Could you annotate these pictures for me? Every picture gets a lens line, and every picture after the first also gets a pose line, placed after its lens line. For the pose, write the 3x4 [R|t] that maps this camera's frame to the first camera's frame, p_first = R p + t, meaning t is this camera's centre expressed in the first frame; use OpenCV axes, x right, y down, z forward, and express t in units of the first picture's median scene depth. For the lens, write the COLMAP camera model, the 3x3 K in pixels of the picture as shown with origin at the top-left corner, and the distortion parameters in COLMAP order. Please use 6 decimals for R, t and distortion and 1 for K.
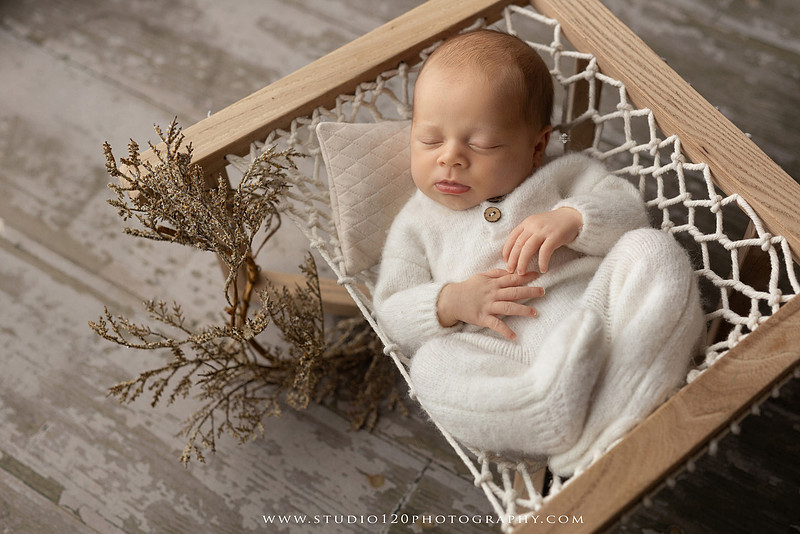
lens RADIAL K [[1184.3, 0, 396.2], [0, 1184.3, 276.6], [0, 0, 1]] dist [0.003559, -0.046887]
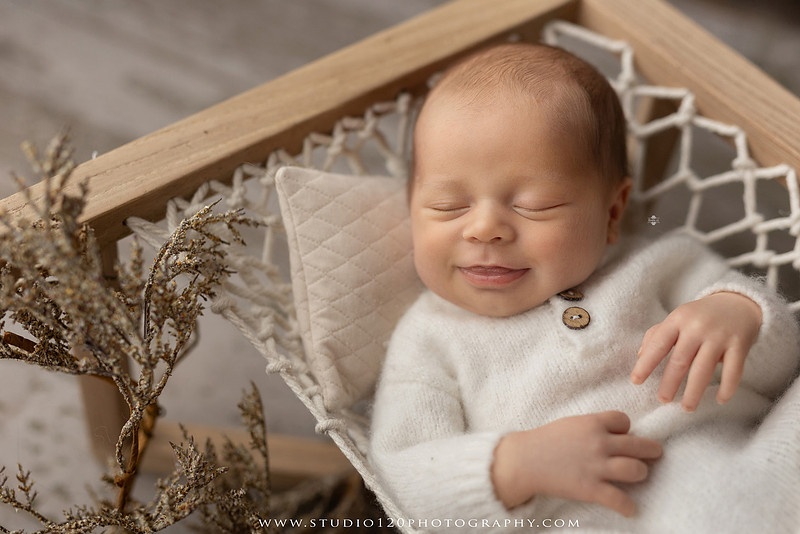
lens RADIAL K [[1184.3, 0, 396.2], [0, 1184.3, 276.6], [0, 0, 1]] dist [0.003559, -0.046887]
pose [[0.978908, 0.025911, 0.202653, -0.130377], [0.005313, 0.988361, -0.152036, 0.019462], [-0.204234, 0.149906, 0.967376, 0.390623]]
